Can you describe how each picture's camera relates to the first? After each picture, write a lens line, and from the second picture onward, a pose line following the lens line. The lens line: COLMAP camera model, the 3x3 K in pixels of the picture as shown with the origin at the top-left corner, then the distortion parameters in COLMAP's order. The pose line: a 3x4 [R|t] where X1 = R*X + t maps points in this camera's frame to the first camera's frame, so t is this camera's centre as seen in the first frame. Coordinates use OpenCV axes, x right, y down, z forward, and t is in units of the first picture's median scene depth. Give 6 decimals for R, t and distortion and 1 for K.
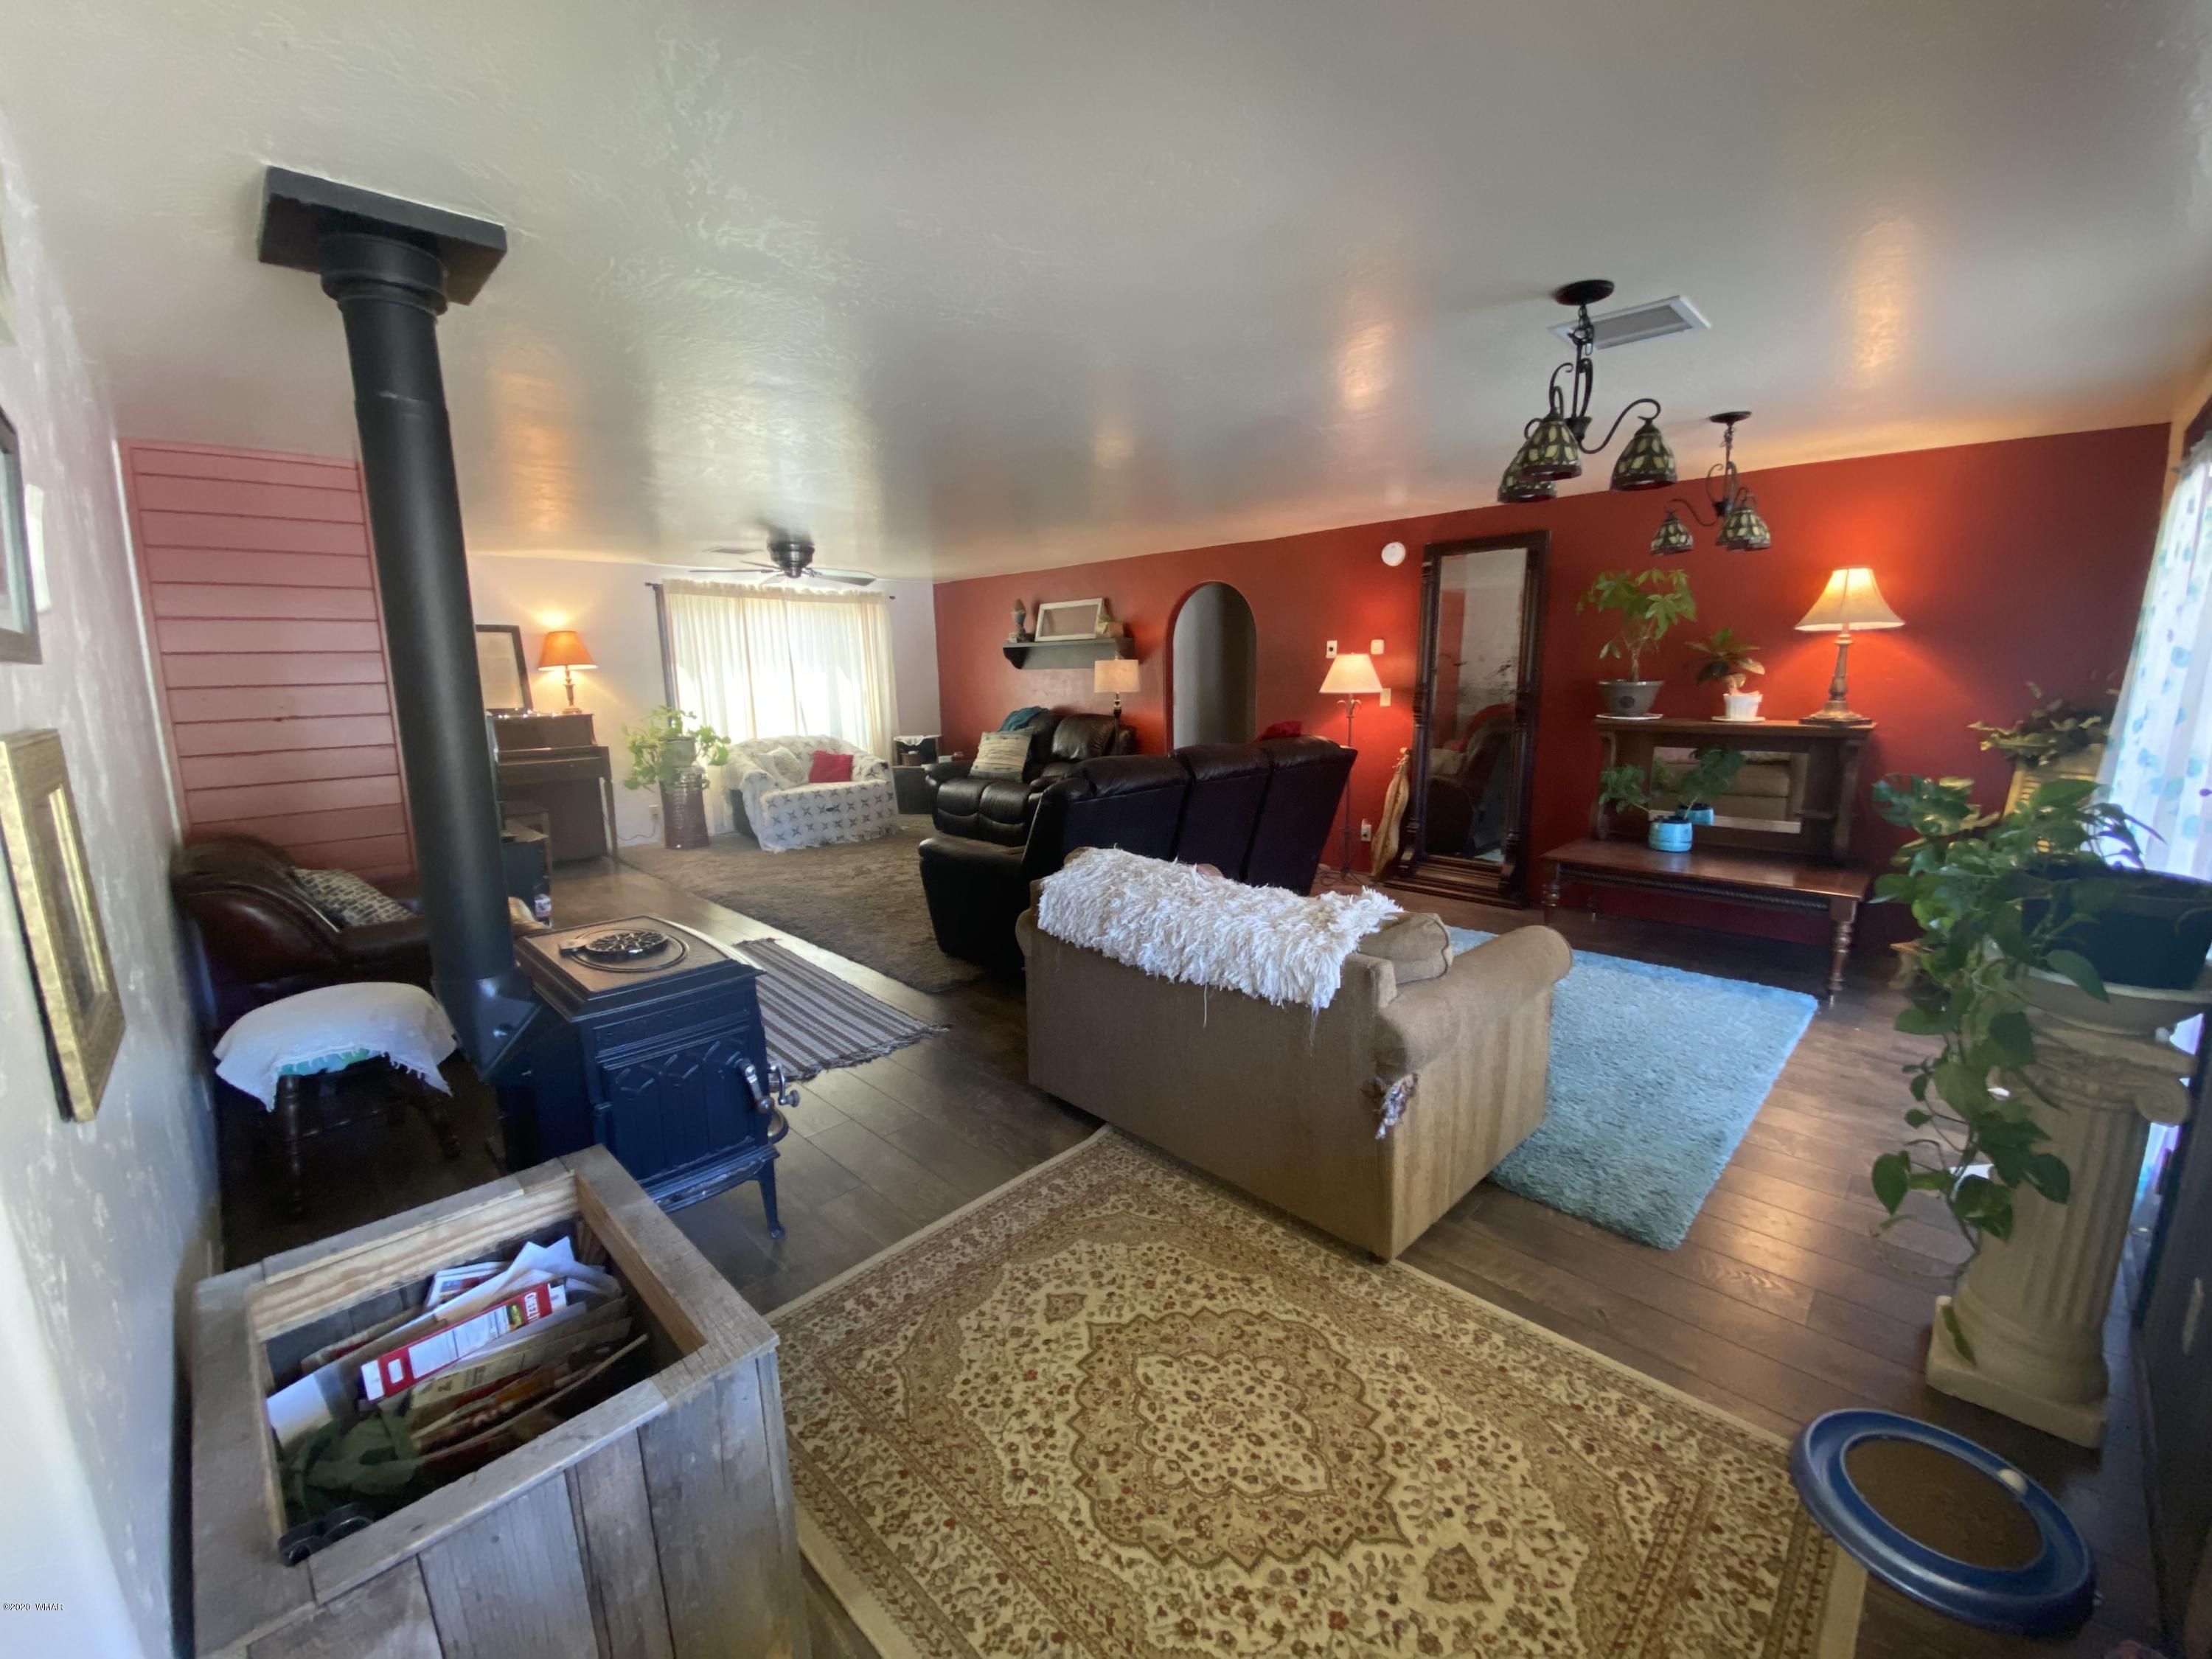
lens RADIAL K [[905.2, 0, 1109.3], [0, 905.2, 837.4], [0, 0, 1]] dist [0.079072, -0.048628]
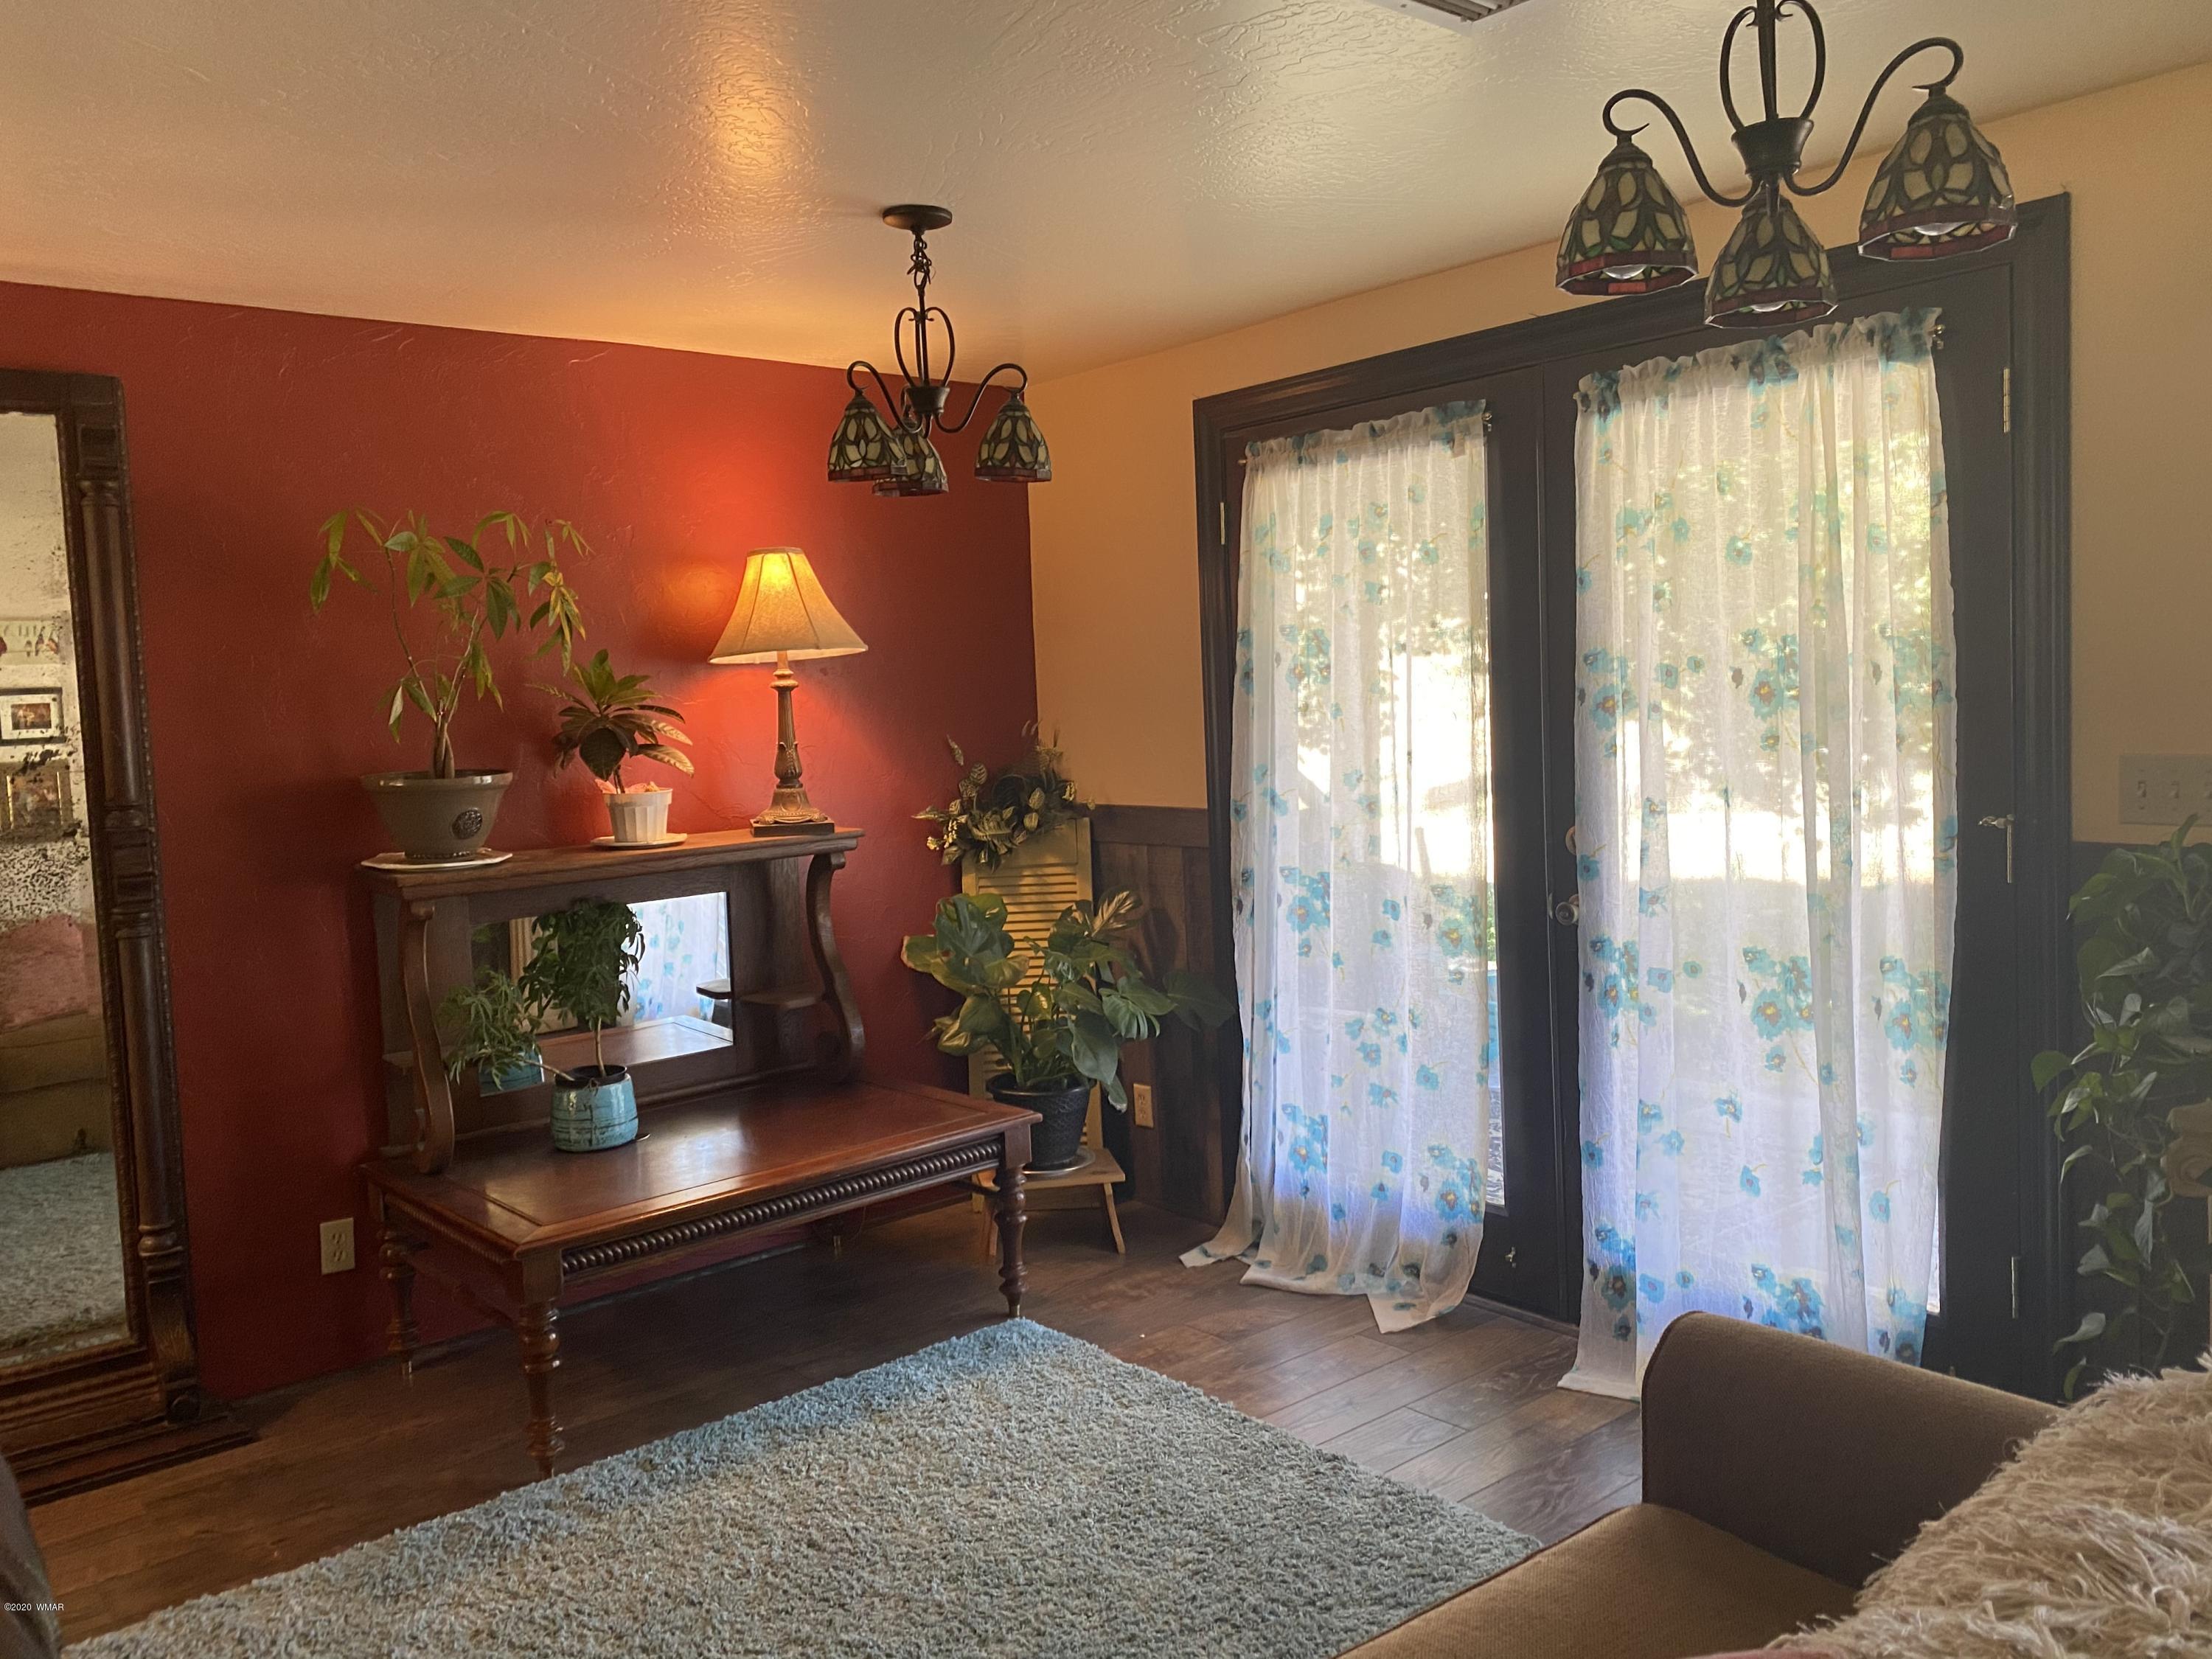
lens RADIAL K [[1732.8, 0, 1106.0], [0, 1732.8, 829.5], [0, 0, 1]] dist [0.100450, -0.082563]
pose [[0.108863, -0.084832, 0.990430, -0.232820], [0.226872, 0.972176, 0.058332, -0.162560], [-0.967821, 0.218350, 0.125081, 0.809432]]
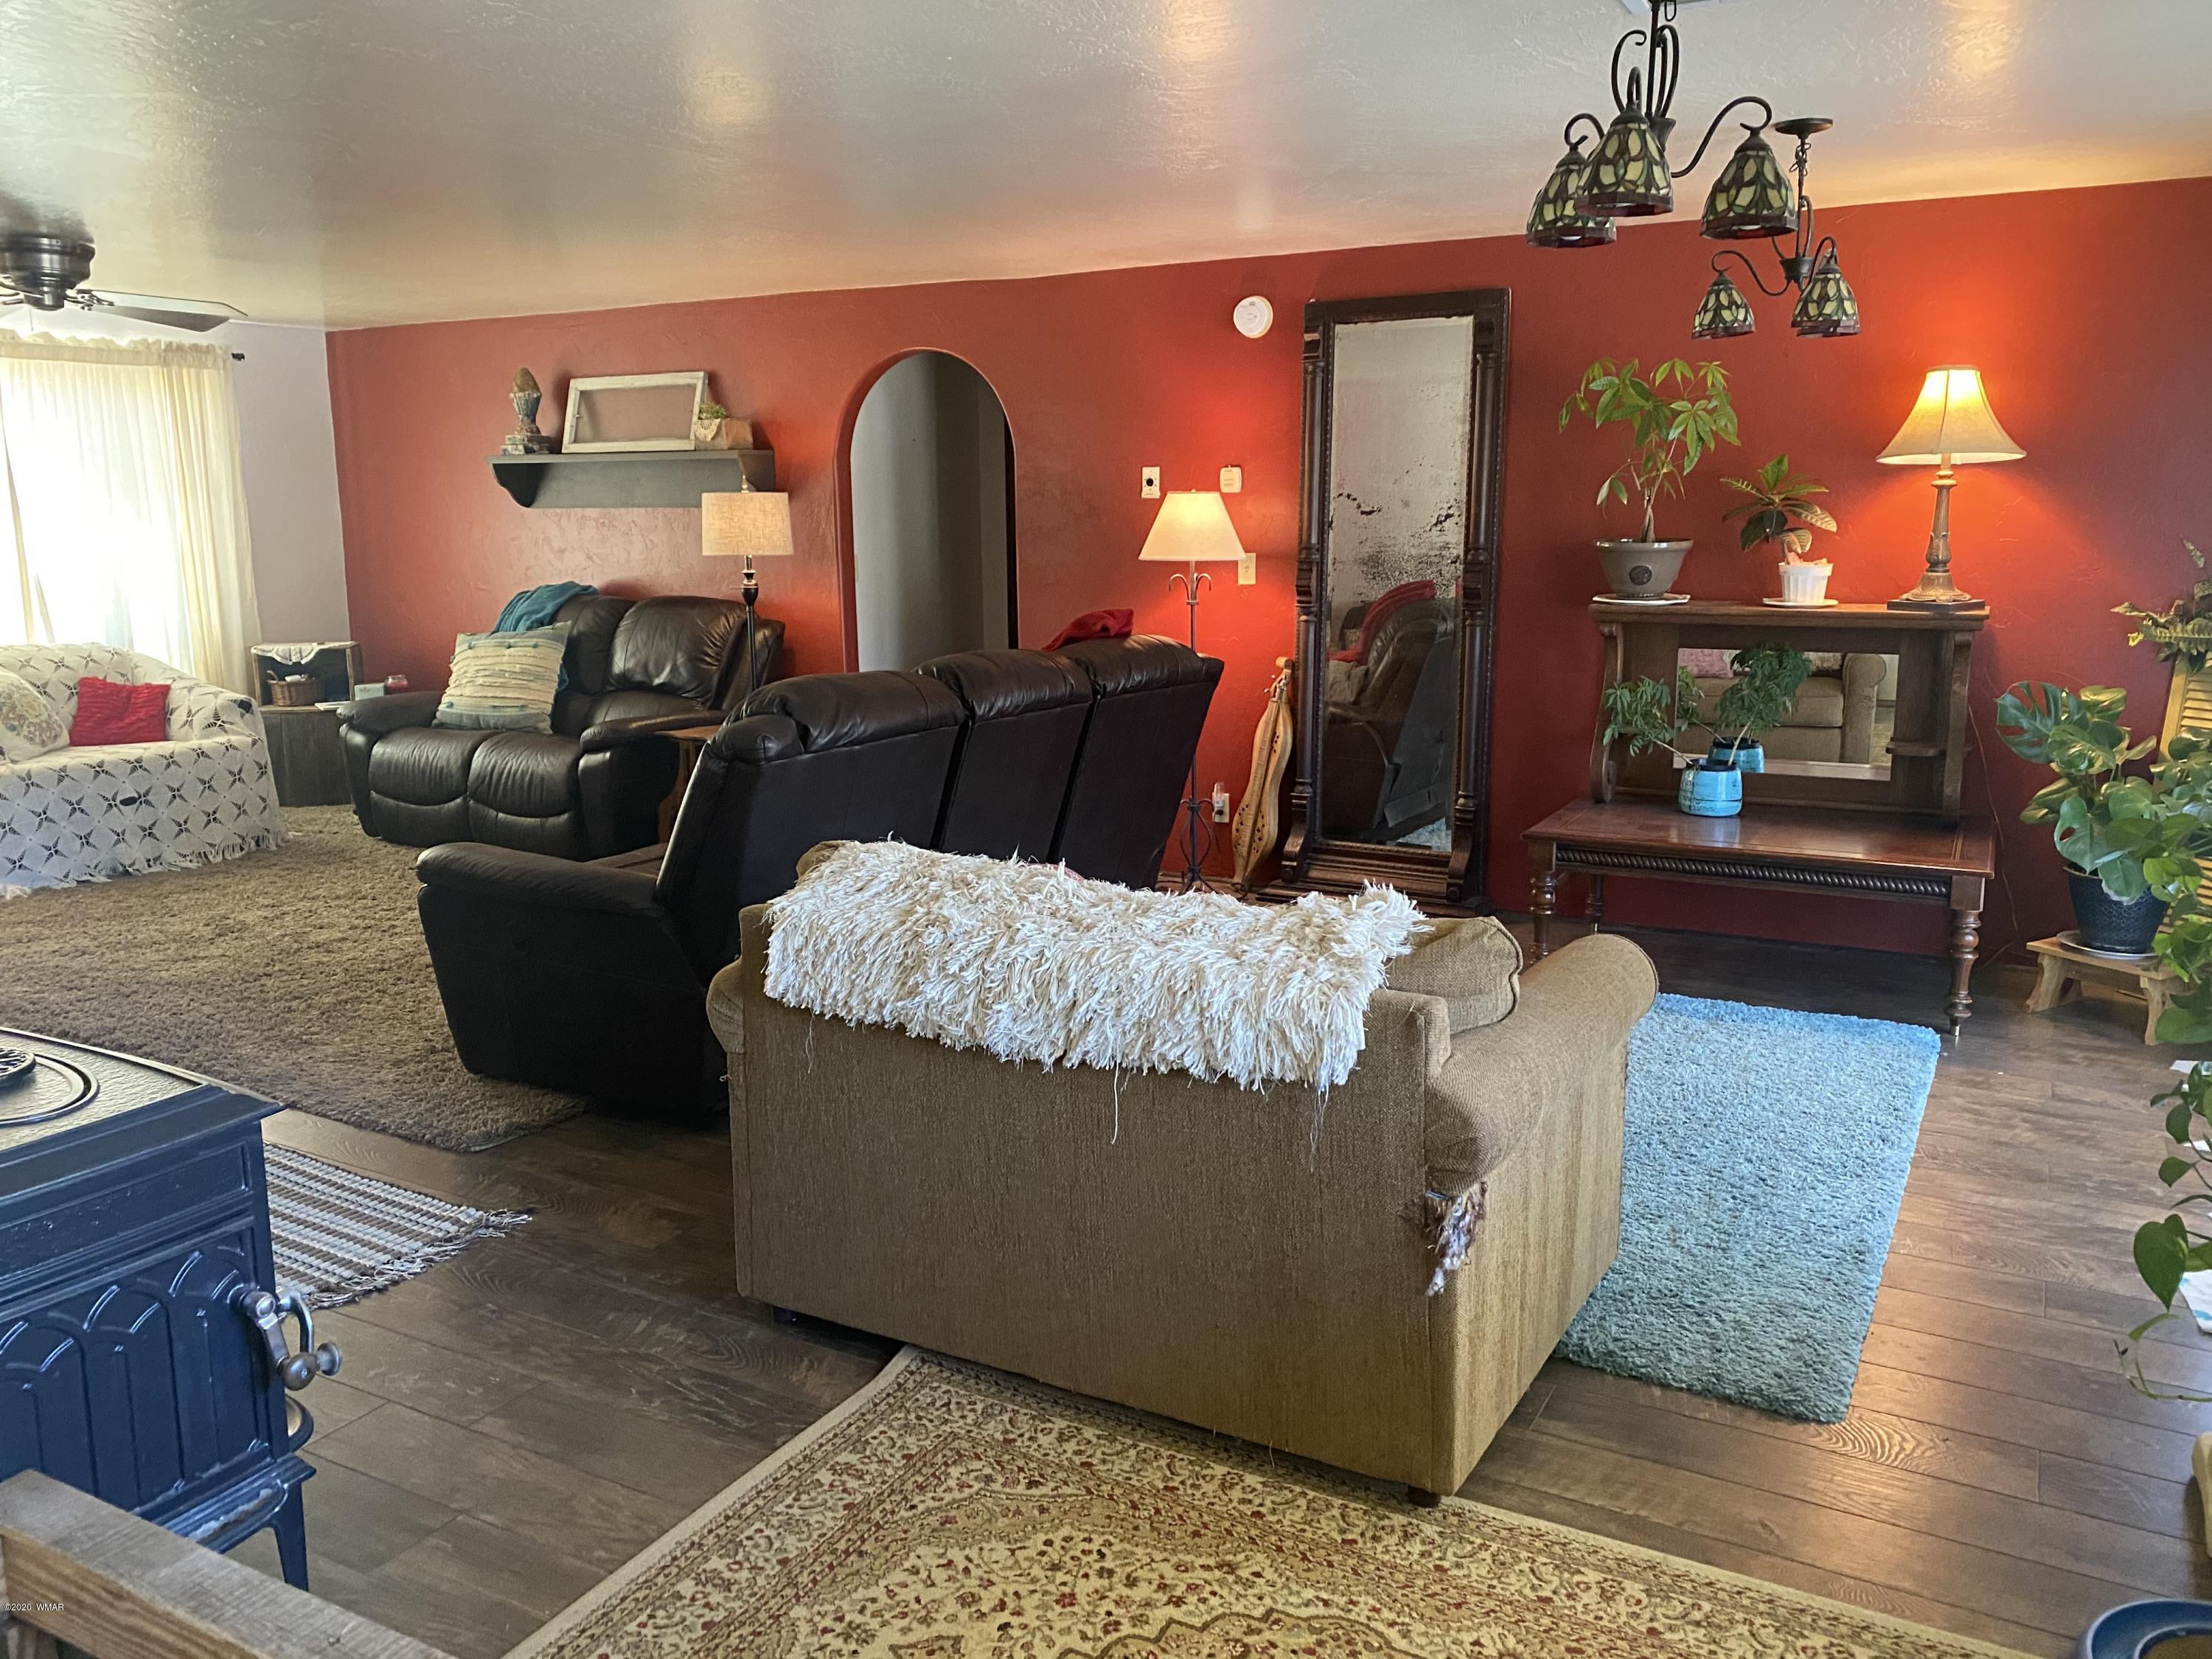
lens RADIAL K [[1732.8, 0, 1106.0], [0, 1732.8, 829.5], [0, 0, 1]] dist [0.100450, -0.082563]
pose [[0.964076, -0.039544, 0.262668, -0.119843], [0.040809, 0.999167, 0.000641, 0.008084], [-0.262474, 0.010101, 0.964886, -0.033326]]
